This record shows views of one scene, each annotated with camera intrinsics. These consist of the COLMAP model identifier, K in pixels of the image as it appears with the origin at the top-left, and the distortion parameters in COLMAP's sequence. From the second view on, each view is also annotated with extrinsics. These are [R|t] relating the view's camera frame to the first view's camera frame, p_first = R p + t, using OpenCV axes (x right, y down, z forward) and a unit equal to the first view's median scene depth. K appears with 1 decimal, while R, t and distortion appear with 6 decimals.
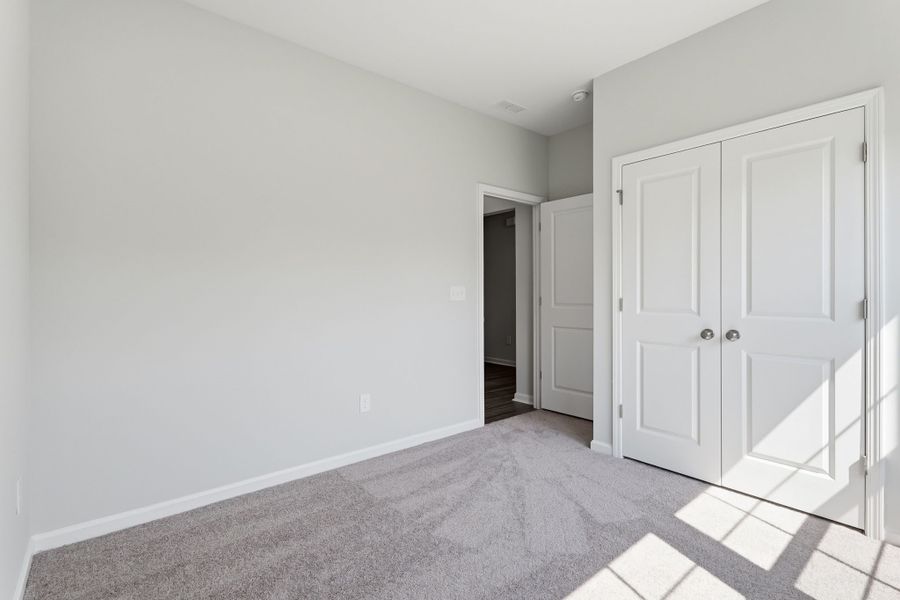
lens RADIAL K [[429.6, 0, 452.4], [0, 429.6, 296.1], [0, 0, 1]] dist [0.004487, -0.002671]
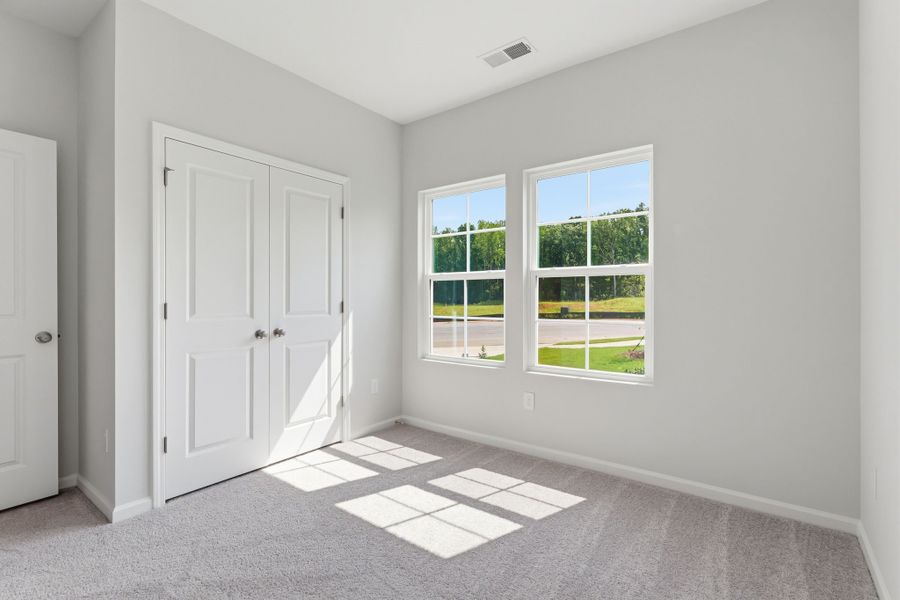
lens RADIAL K [[429.6, 0, 444.0], [0, 429.6, 300.3], [0, 0, 1]] dist [0.004487, -0.002671]
pose [[-0.242110, -0.003135, 0.970244, -0.680261], [0.006418, 0.999968, 0.004833, -0.000964], [-0.970228, 0.007397, -0.242082, 0.926158]]
